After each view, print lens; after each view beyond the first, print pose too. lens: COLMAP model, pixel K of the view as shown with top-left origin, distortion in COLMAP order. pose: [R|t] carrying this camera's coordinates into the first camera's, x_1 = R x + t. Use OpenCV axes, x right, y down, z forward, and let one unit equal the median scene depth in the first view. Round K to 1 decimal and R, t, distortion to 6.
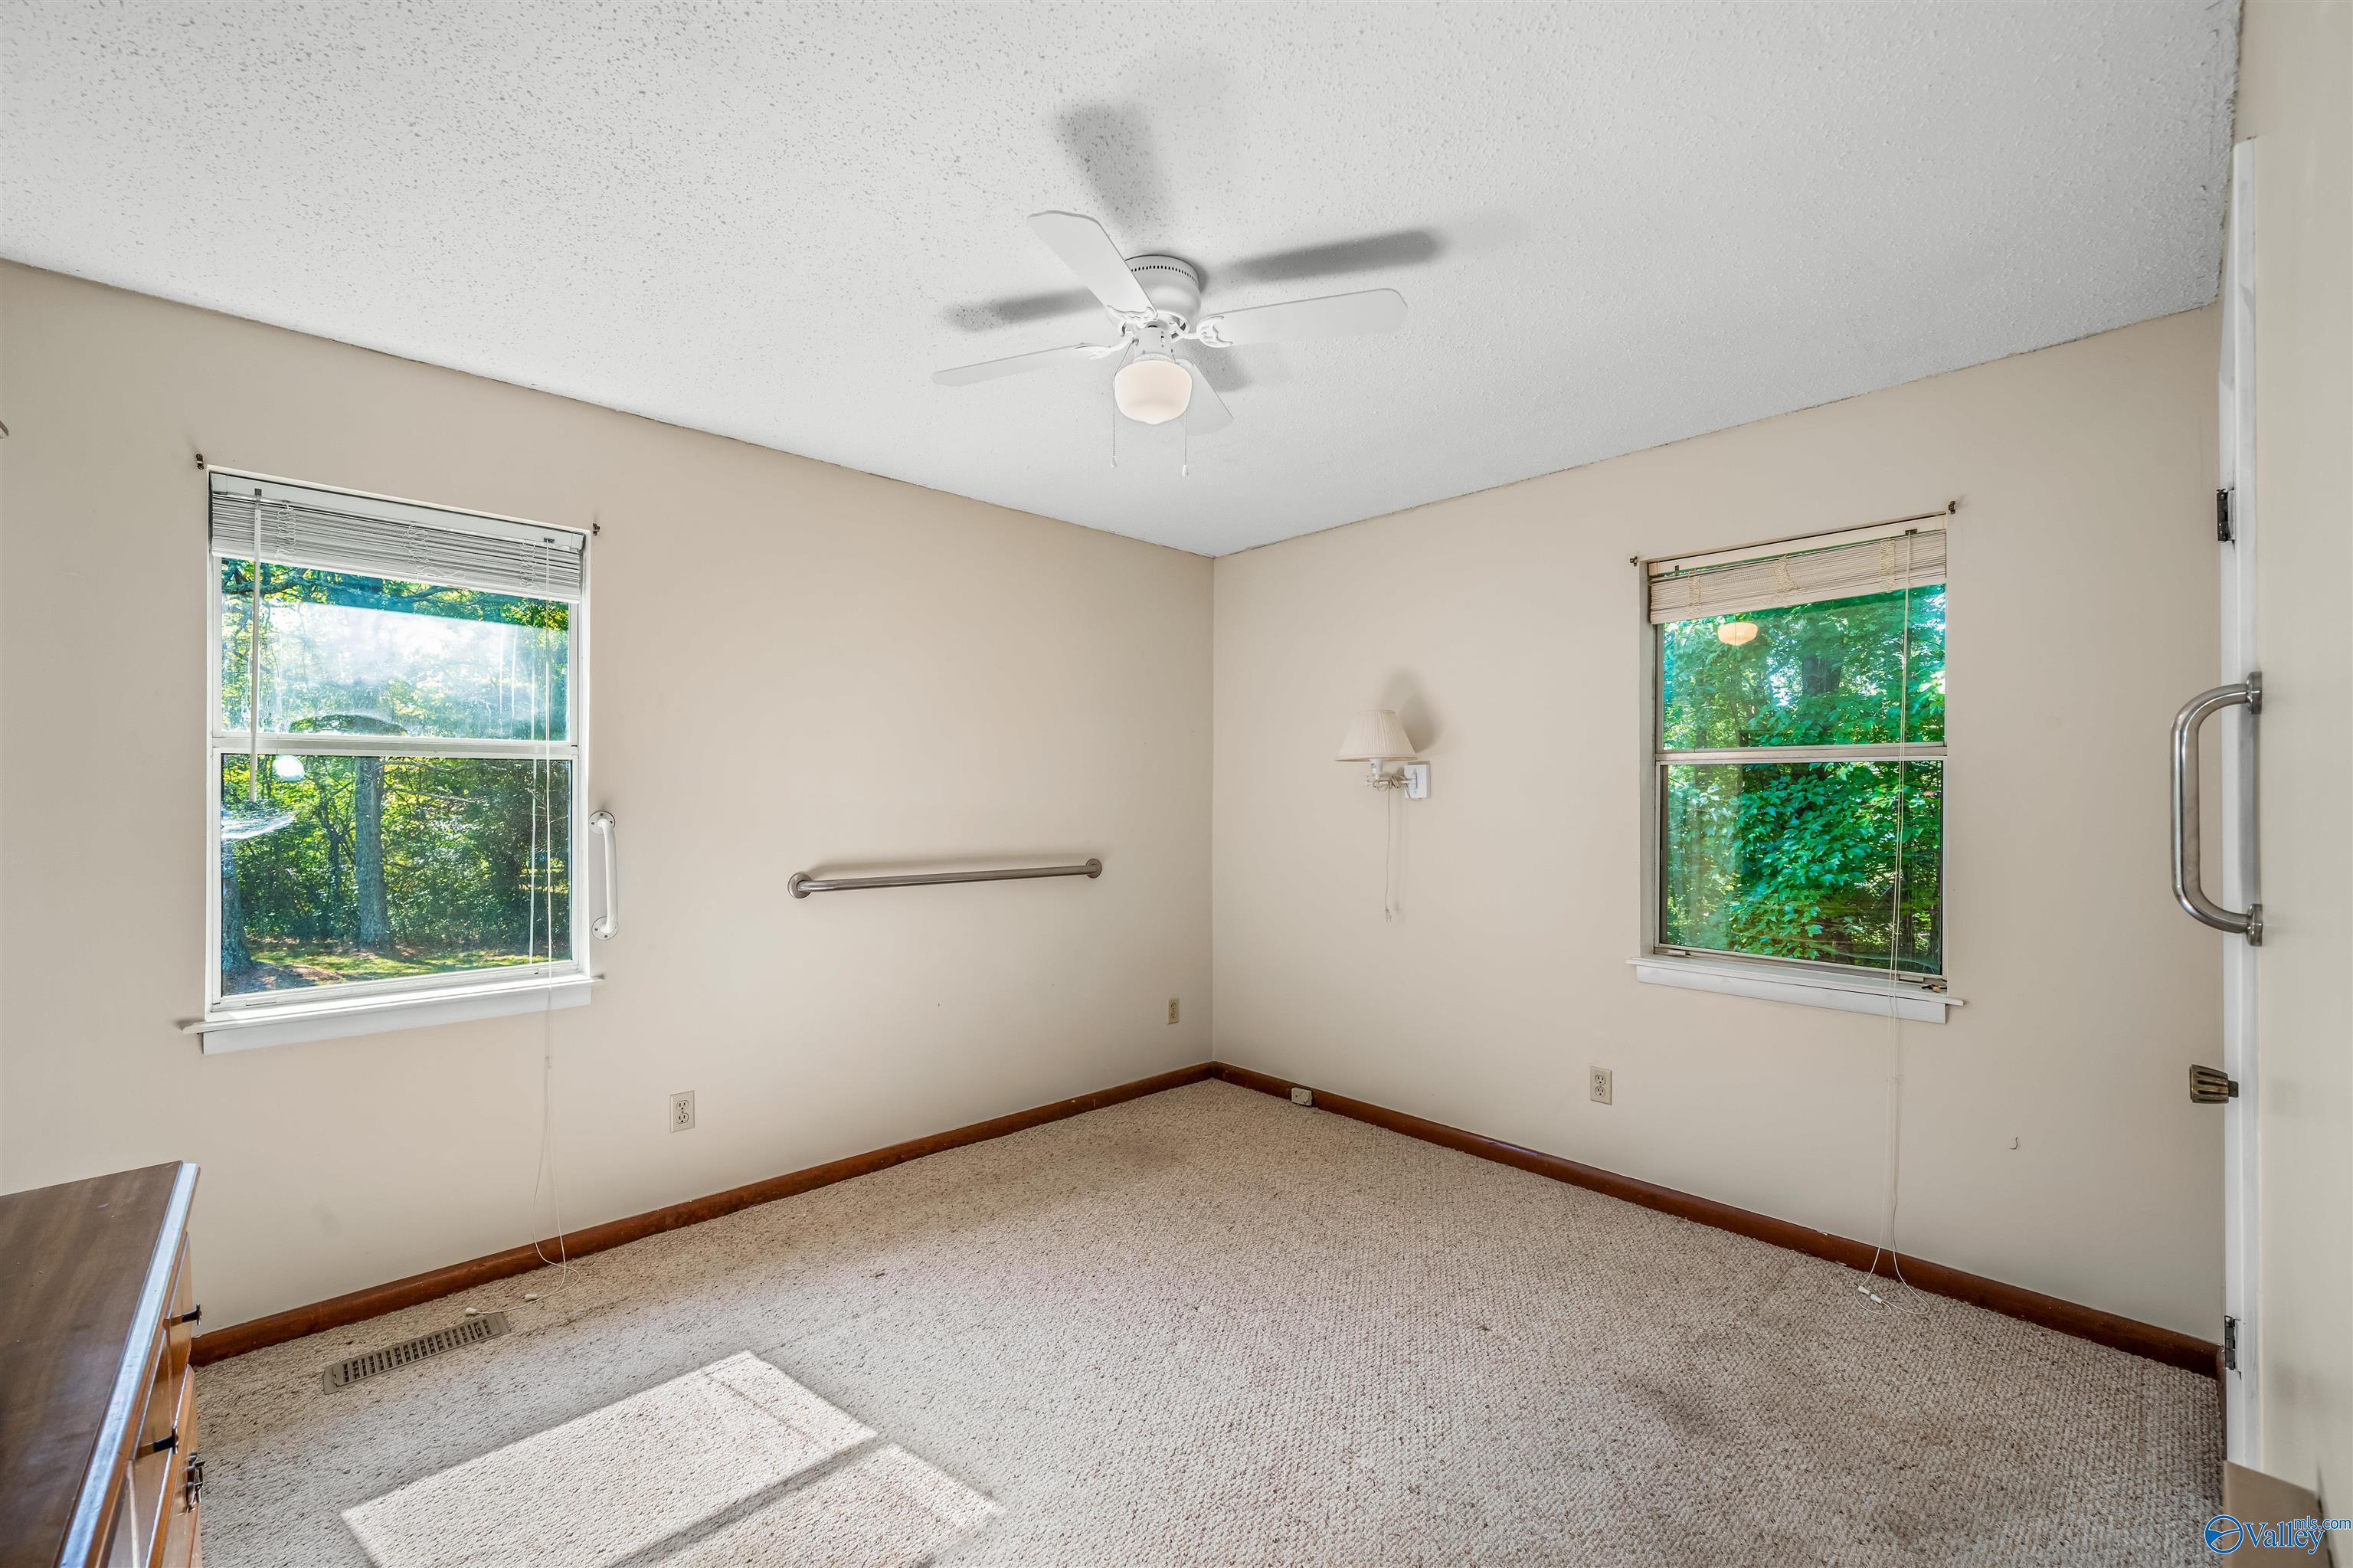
lens RADIAL K [[946.4, 0, 1172.6], [0, 946.4, 791.4], [0, 0, 1]] dist [-0.001295, 0.000010]
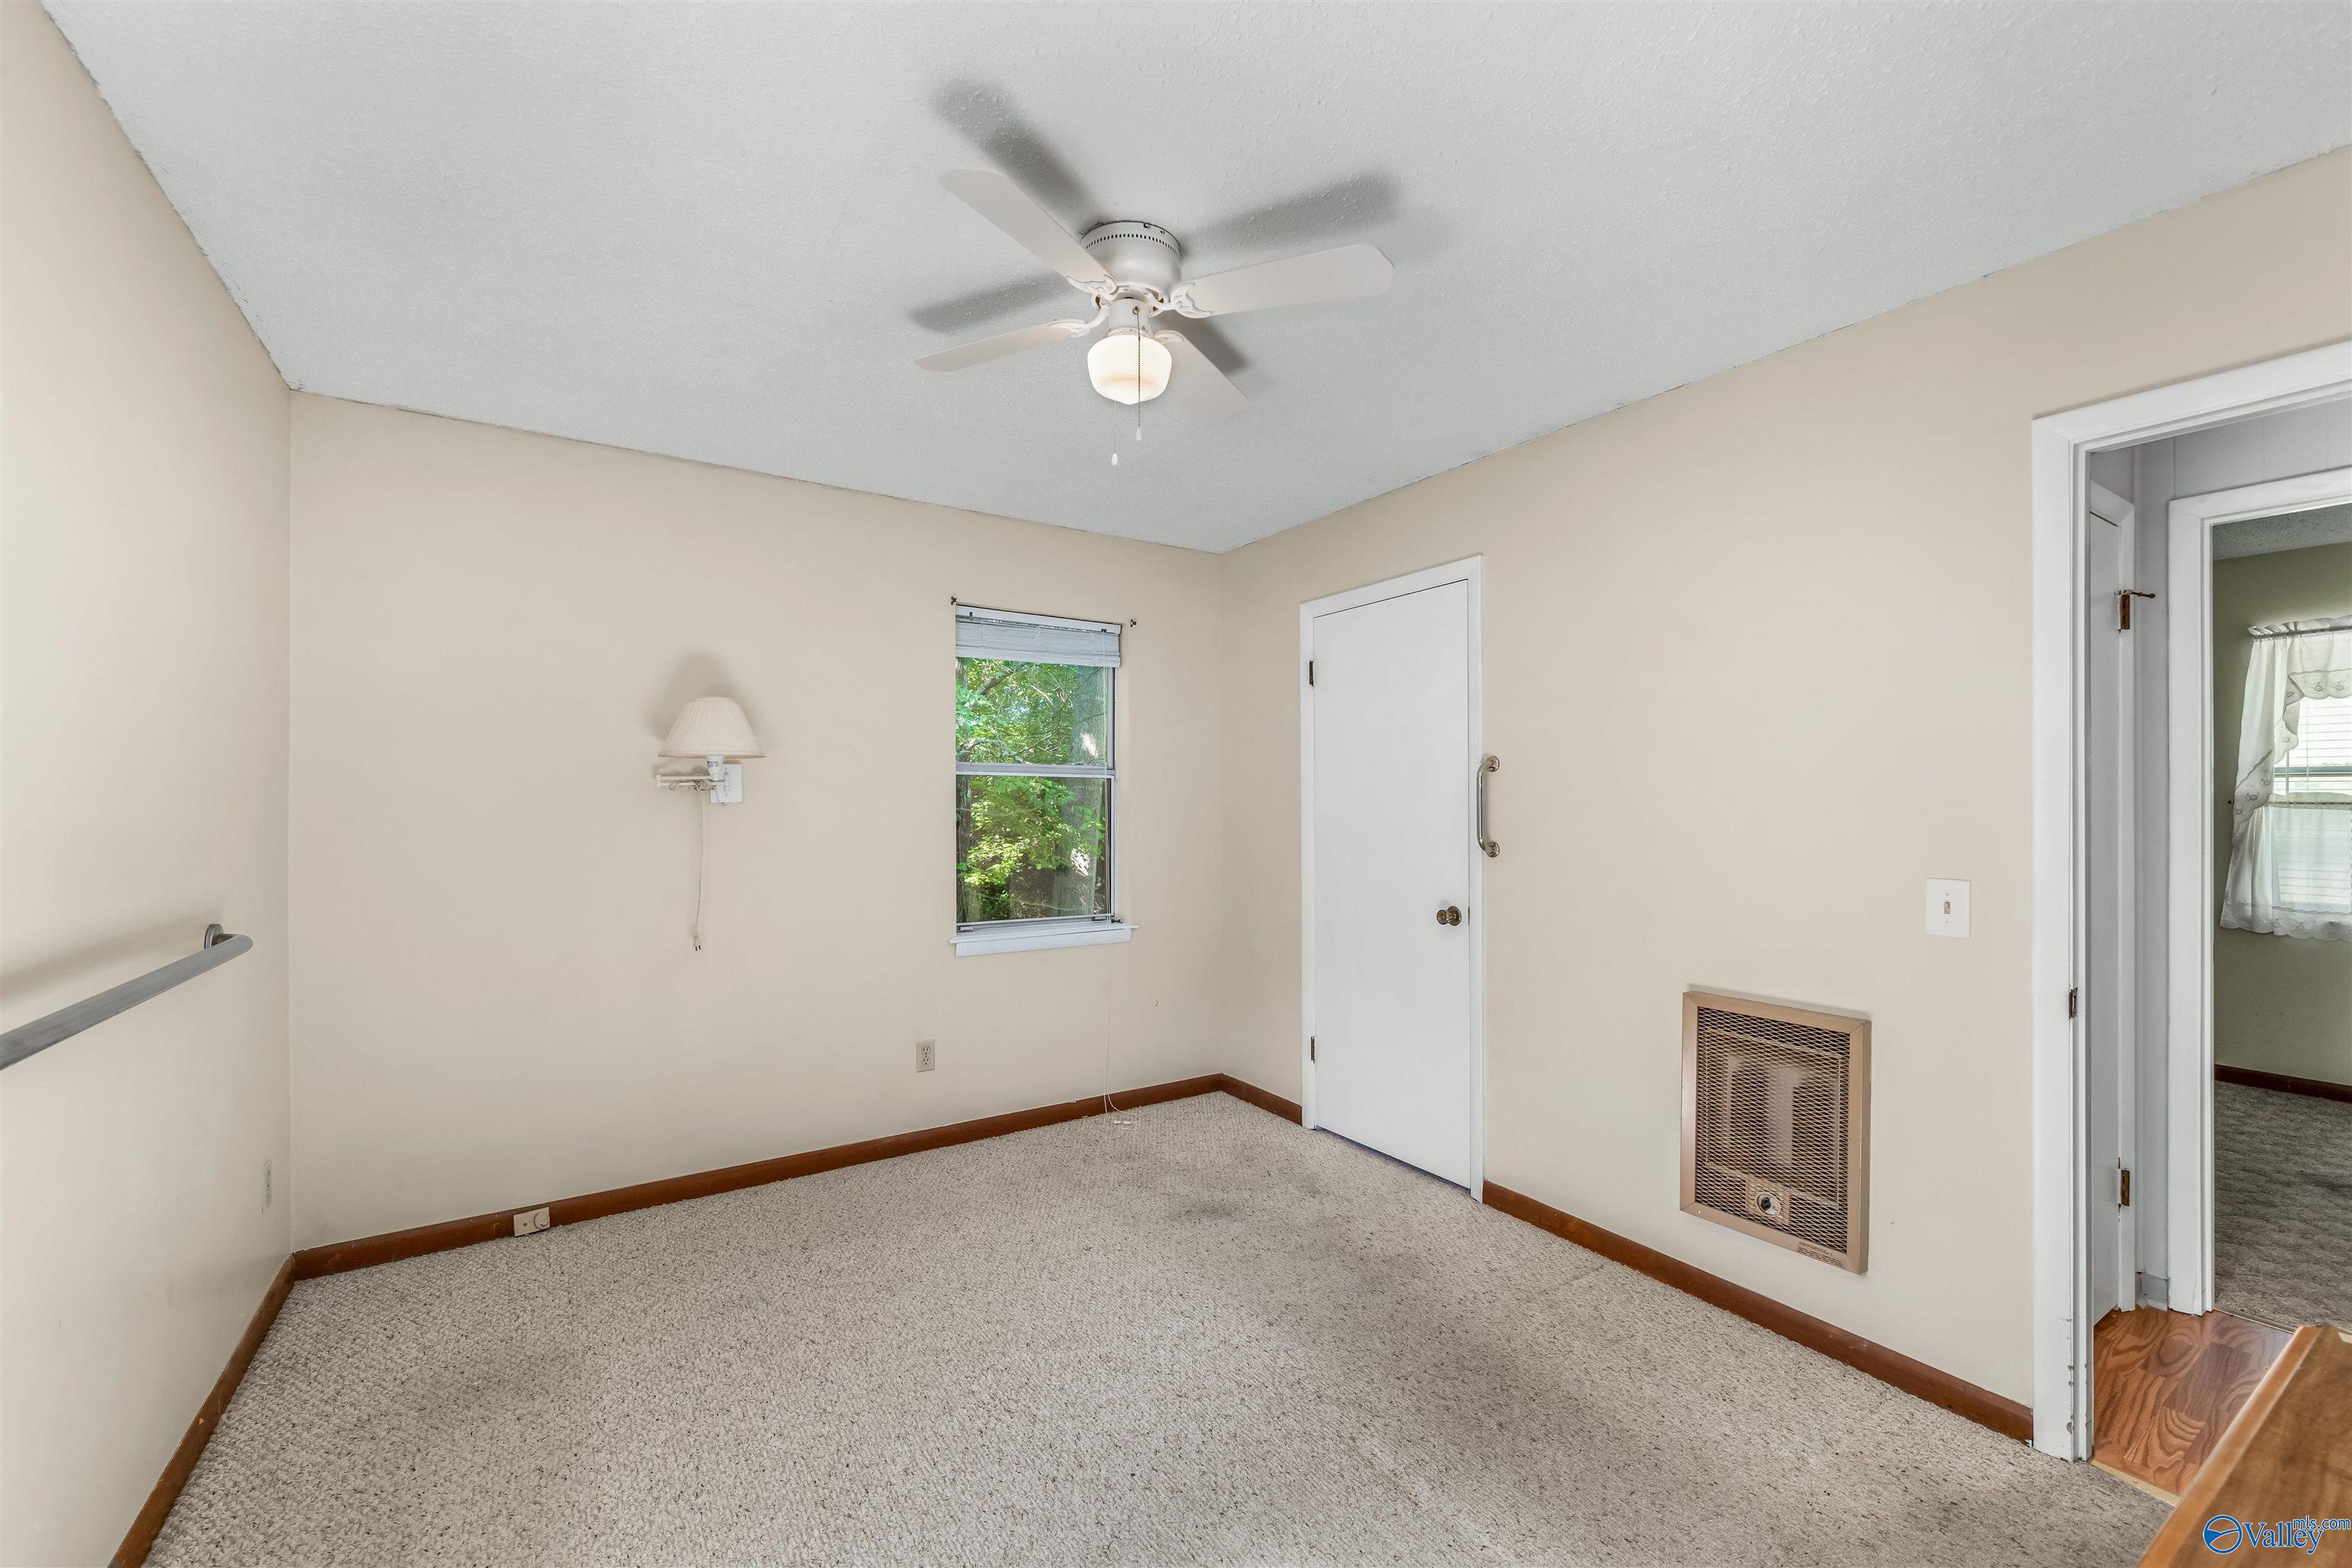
lens RADIAL K [[944.4, 0, 1171.2], [0, 944.4, 803.1], [0, 0, 1]] dist [-0.000202, -0.000010]
pose [[0.176739, -0.002895, 0.984254, -0.680898], [-0.007311, 0.999964, 0.004254, 0.001396], [-0.984231, -0.007947, 0.176711, 0.575544]]
